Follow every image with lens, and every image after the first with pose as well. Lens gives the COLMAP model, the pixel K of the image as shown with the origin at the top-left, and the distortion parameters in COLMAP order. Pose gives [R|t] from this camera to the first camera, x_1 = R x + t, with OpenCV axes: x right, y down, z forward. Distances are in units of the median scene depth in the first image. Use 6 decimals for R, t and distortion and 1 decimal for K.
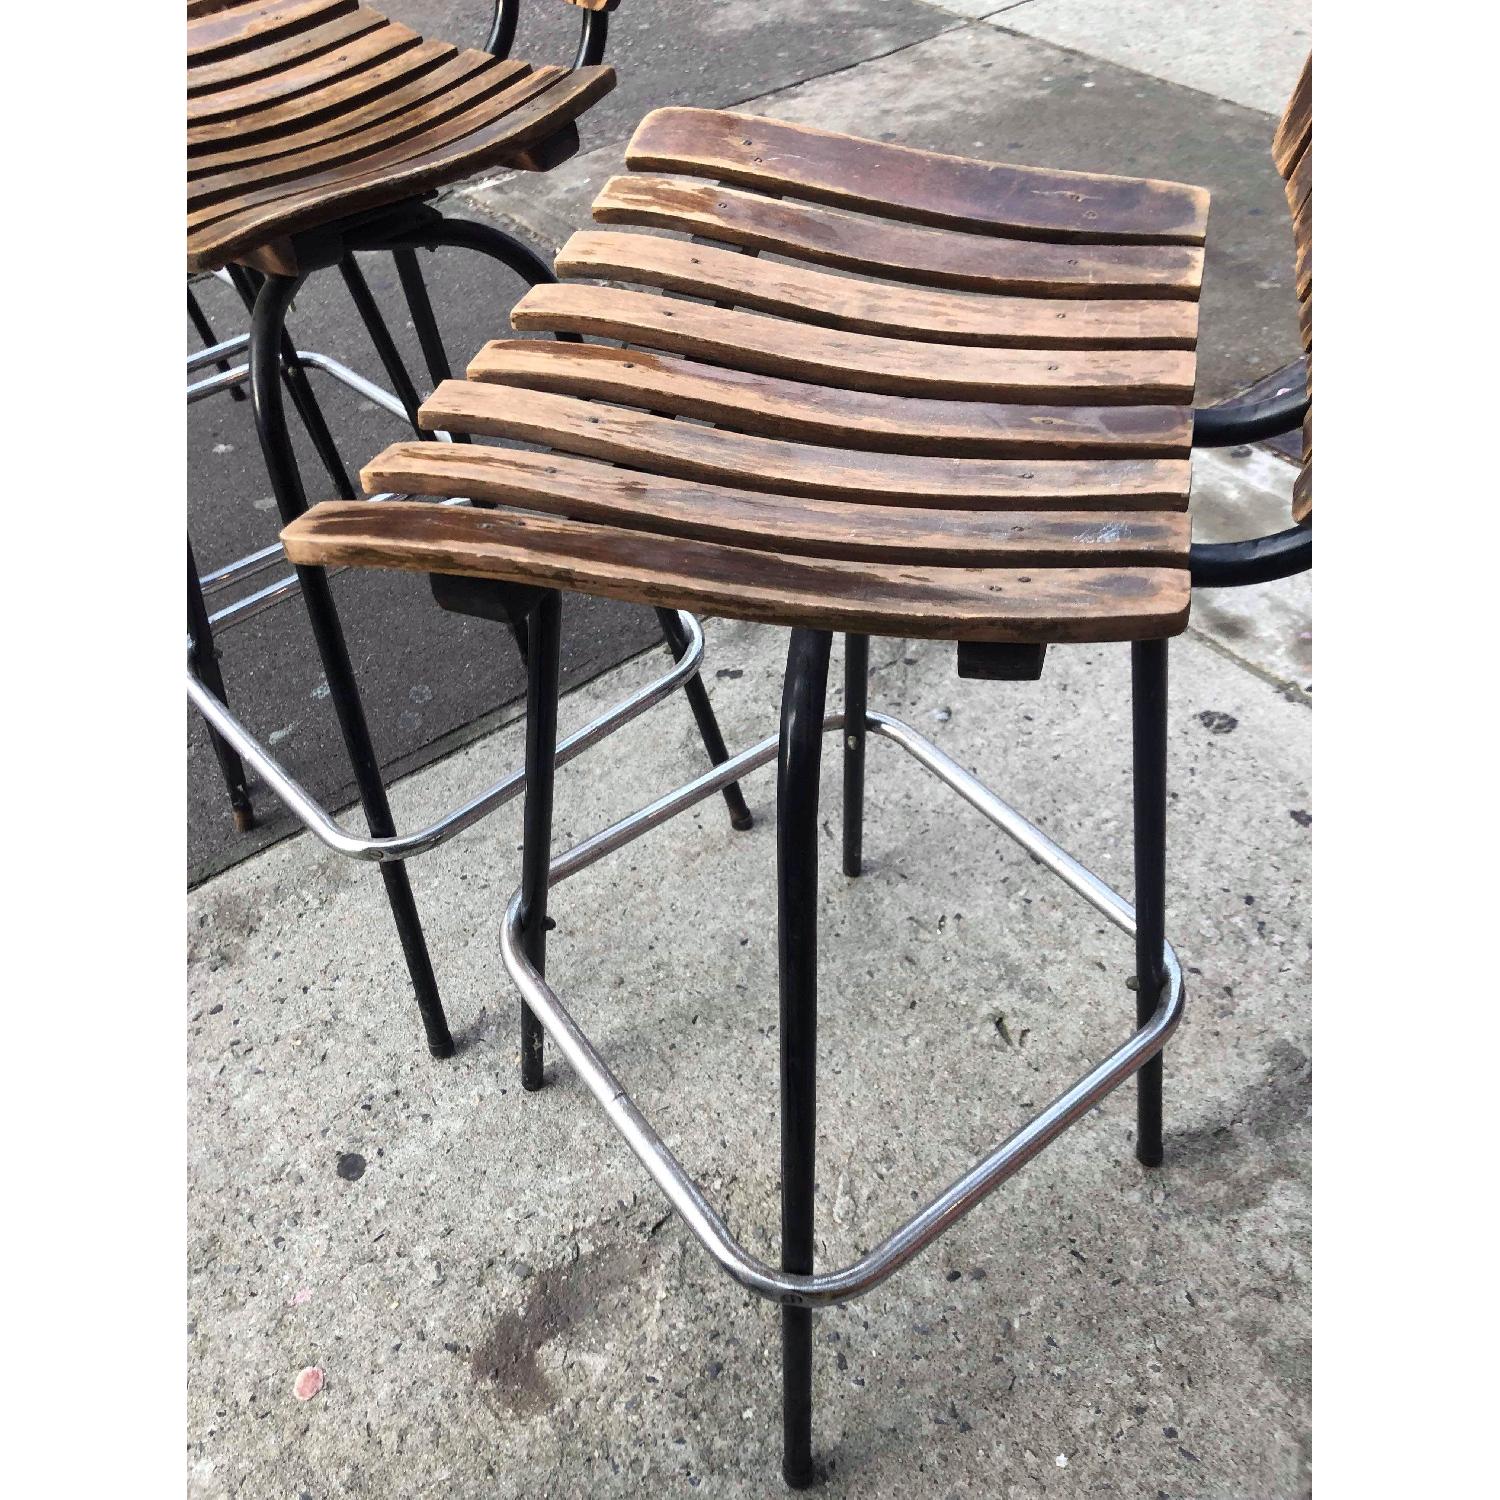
lens RADIAL K [[1238.9, 0, 740.7], [0, 1238.9, 733.2], [0, 0, 1]] dist [0.030330, -0.028690]
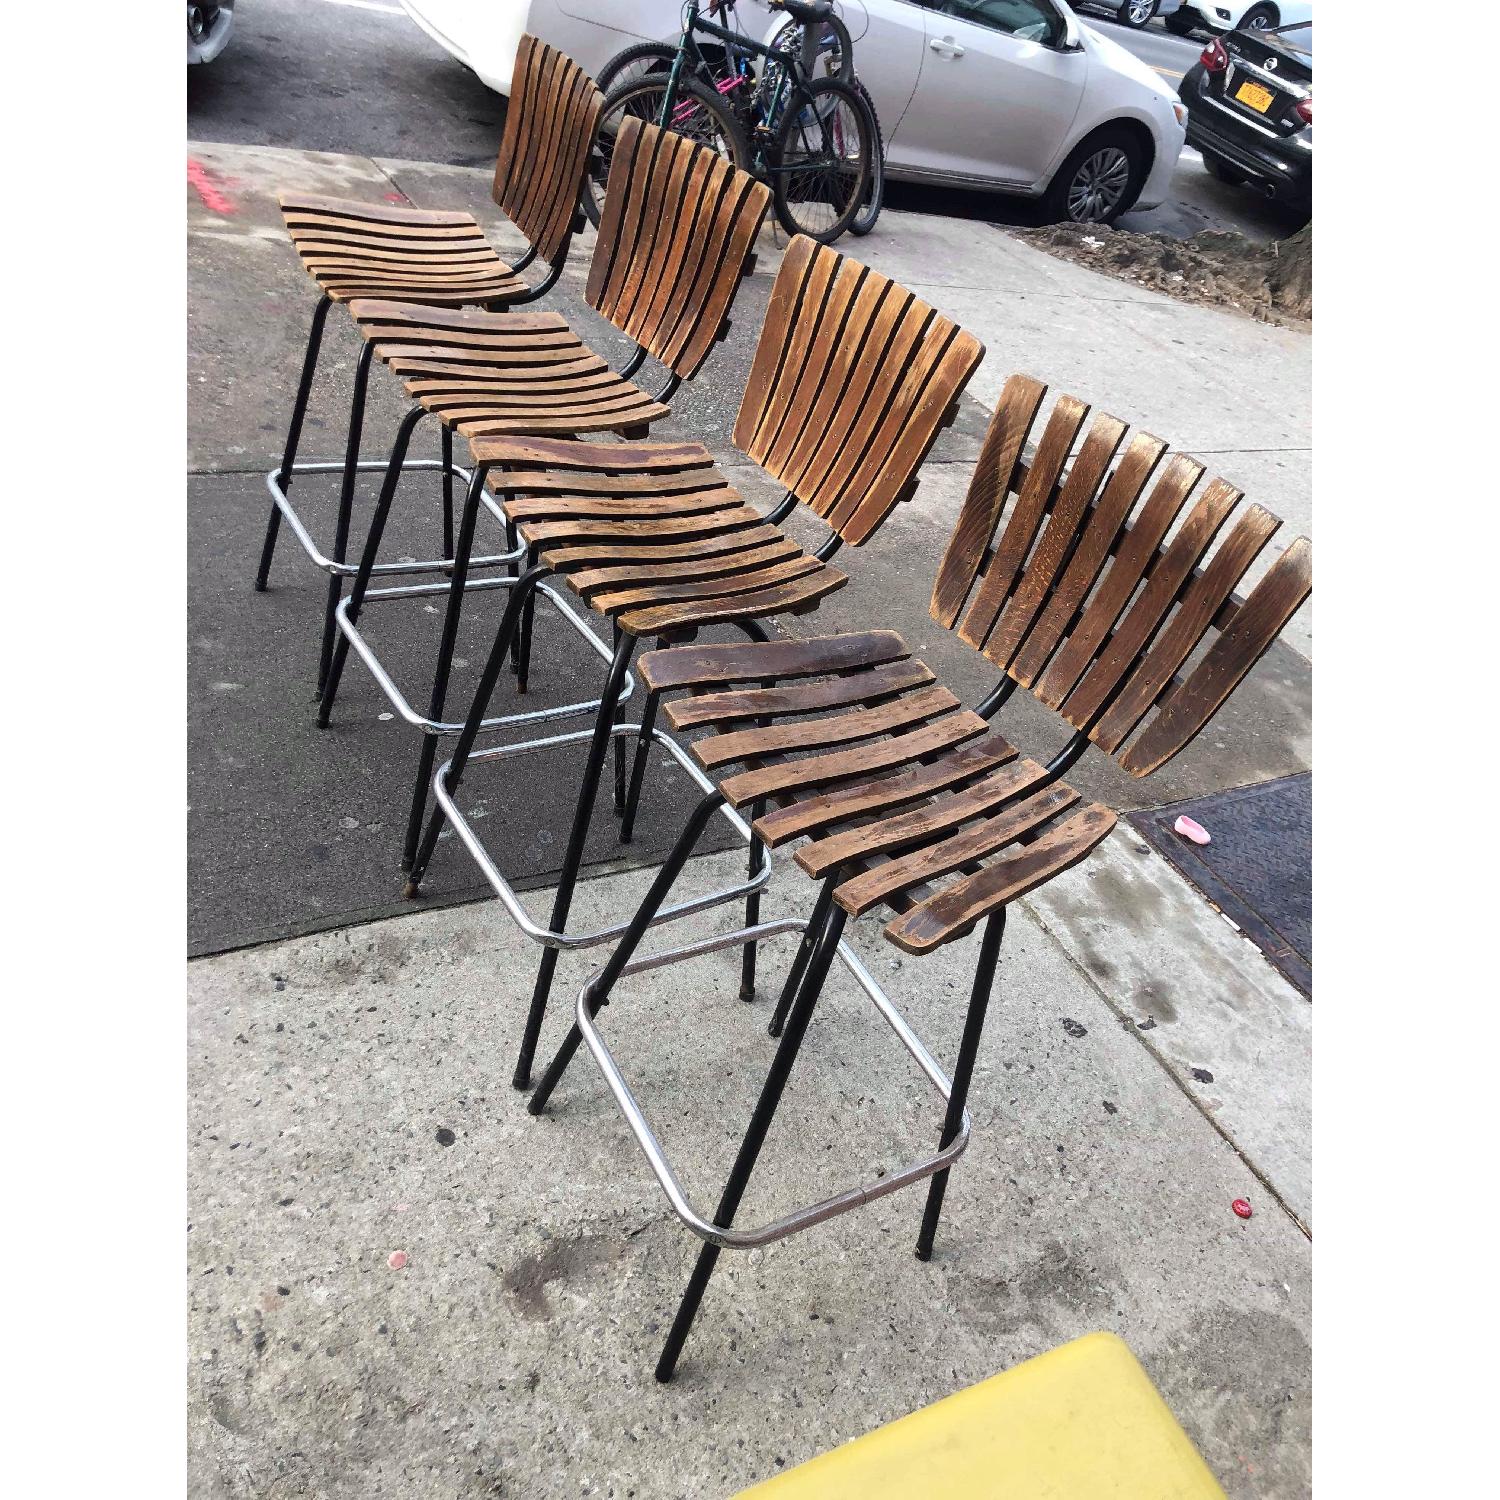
lens RADIAL K [[1238.9, 0, 765.1], [0, 1238.9, 740.8], [0, 0, 1]] dist [0.030330, -0.028690]
pose [[0.949079, 0.311948, 0.044009, -0.160982], [-0.300274, 0.937997, -0.173198, 0.045813], [-0.095309, 0.151163, 0.983903, -0.563434]]
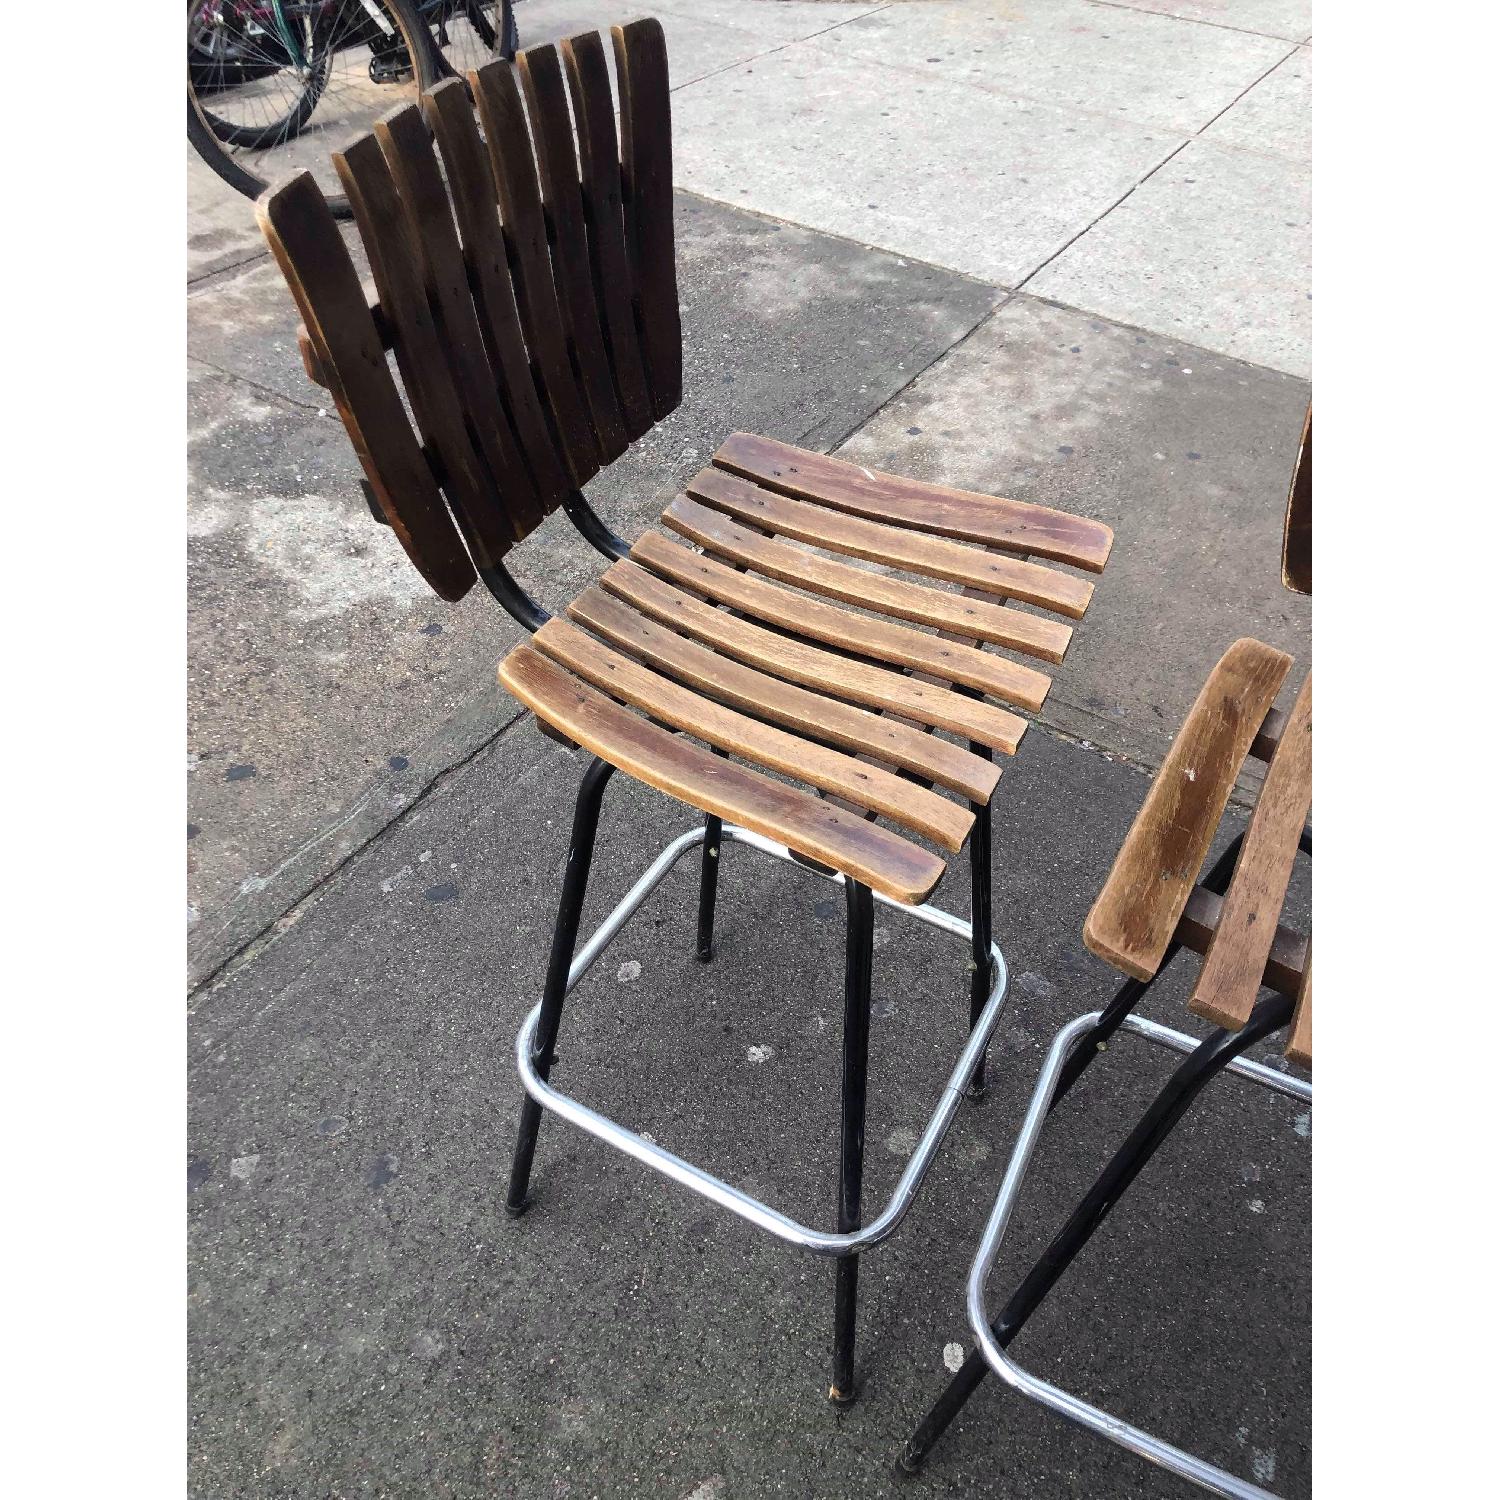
lens RADIAL K [[1238.9, 0, 738.7], [0, 1238.9, 740.0], [0, 0, 1]] dist [0.030330, -0.028690]
pose [[0.935205, -0.158247, 0.316781, -1.125349], [0.170198, 0.985357, -0.010227, -0.727422], [-0.310524, 0.063480, 0.948444, 0.467768]]
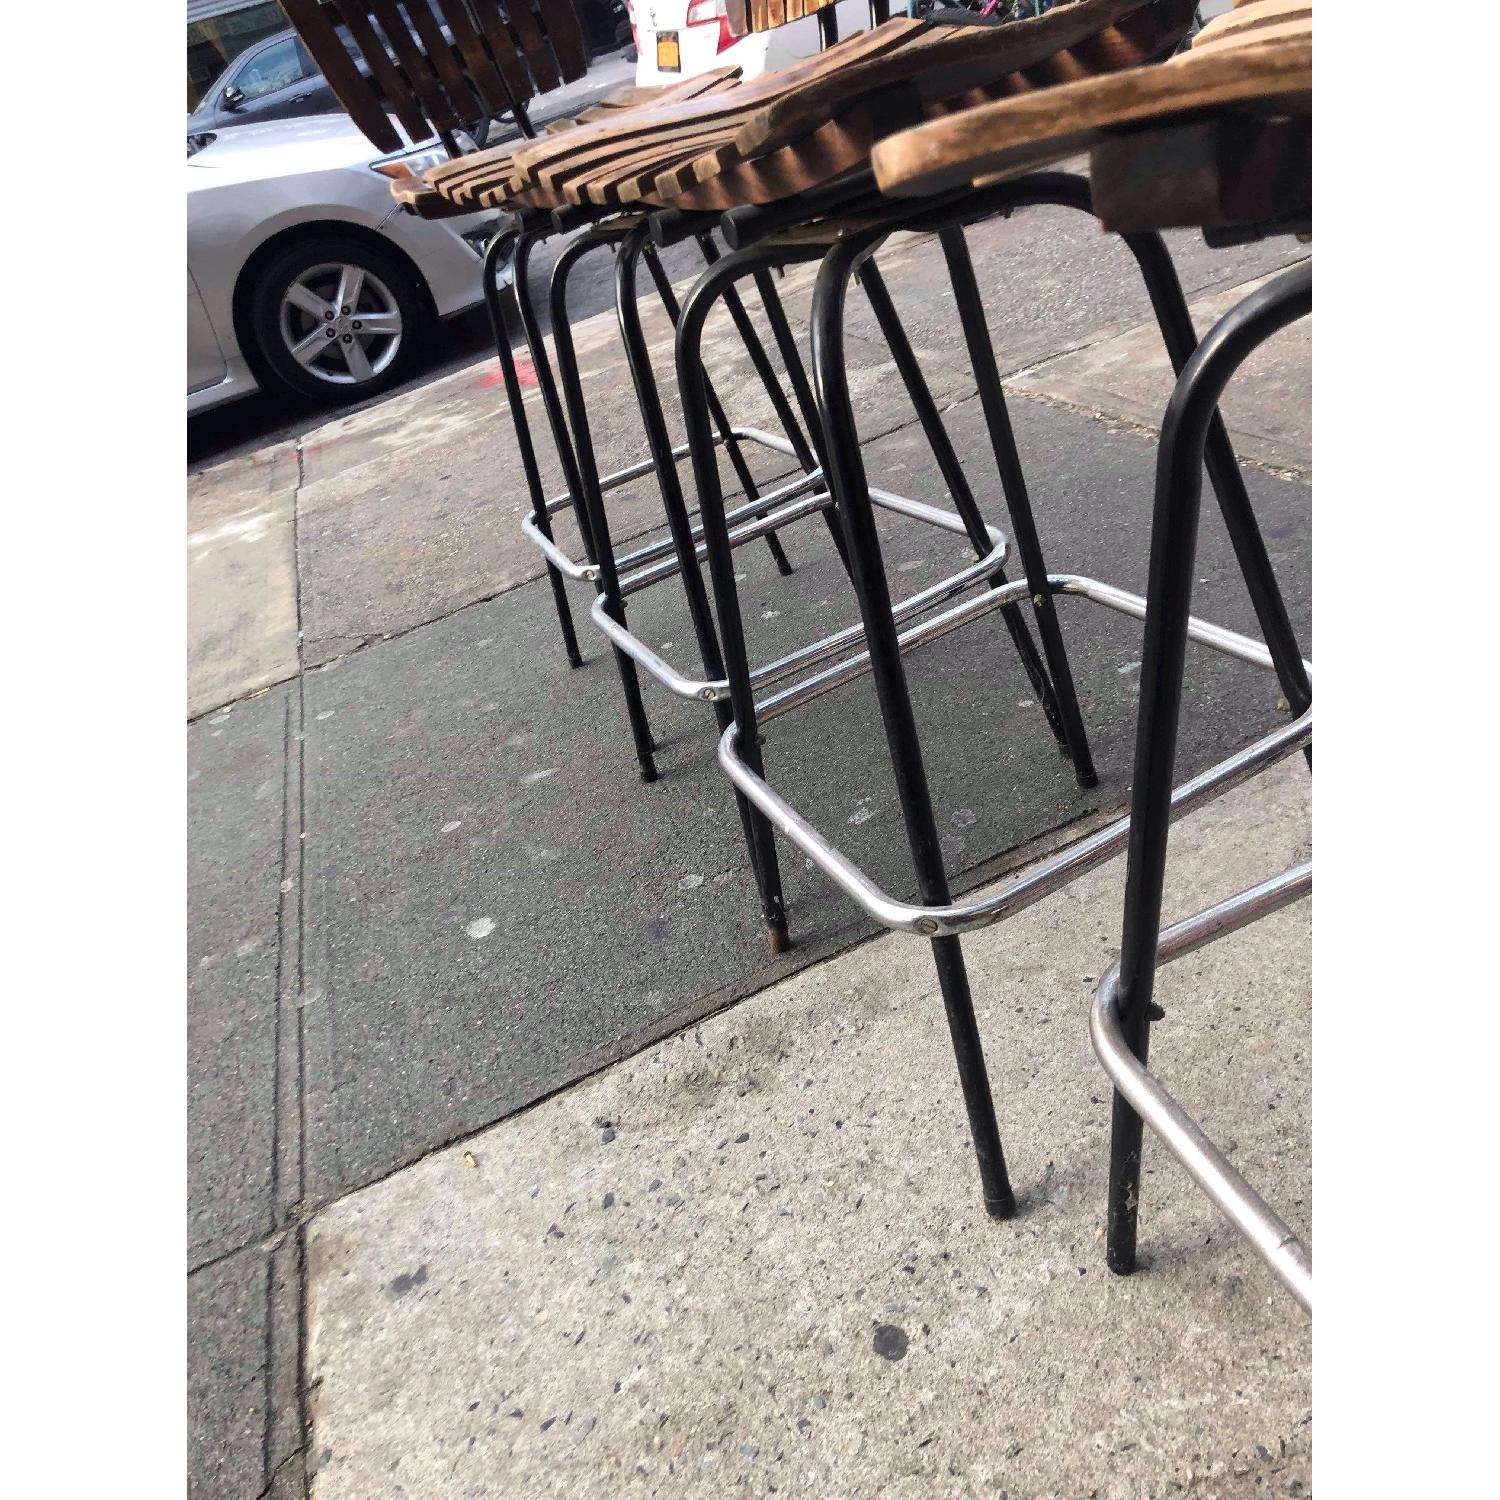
lens RADIAL K [[1238.9, 0, 768.8], [0, 1238.9, 731.9], [0, 0, 1]] dist [0.030330, -0.028690]
pose [[0.926791, -0.040356, -0.373403, -0.071496], [-0.038638, 0.978690, -0.201675, 0.128381], [0.373584, 0.201338, 0.905482, 0.170711]]
